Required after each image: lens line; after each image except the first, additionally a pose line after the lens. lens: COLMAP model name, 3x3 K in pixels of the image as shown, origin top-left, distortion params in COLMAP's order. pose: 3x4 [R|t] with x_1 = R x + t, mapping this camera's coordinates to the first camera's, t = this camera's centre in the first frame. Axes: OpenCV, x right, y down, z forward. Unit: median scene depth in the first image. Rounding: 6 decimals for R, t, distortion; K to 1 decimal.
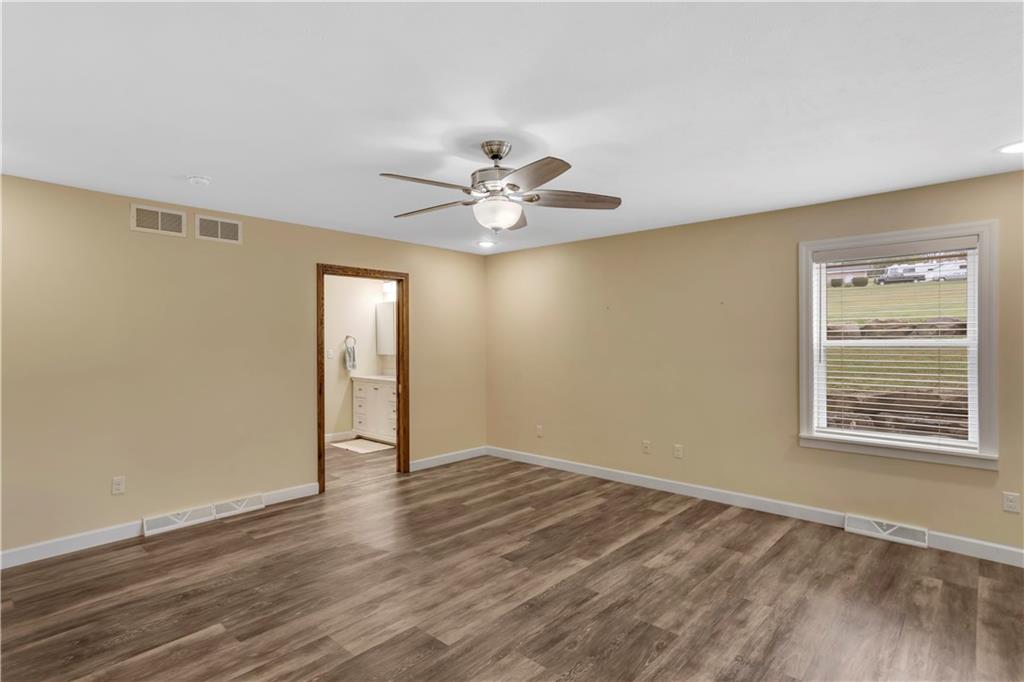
lens RADIAL K [[536.2, 0, 507.9], [0, 536.2, 340.4], [0, 0, 1]] dist [-0.000320, 0.027918]
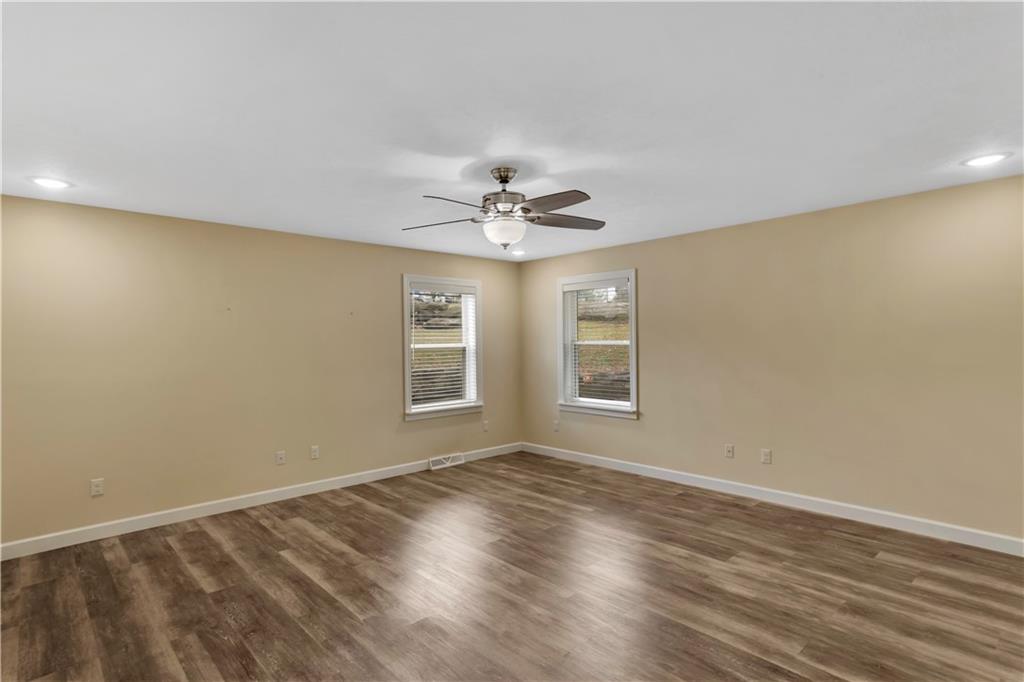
lens RADIAL K [[536.2, 0, 507.9], [0, 536.2, 340.4], [0, 0, 1]] dist [-0.000320, 0.027918]
pose [[0.062753, 0.004057, 0.998021, -0.775416], [0.011258, 0.999925, -0.004773, -0.001857], [-0.997966, 0.011536, 0.062702, 0.616190]]
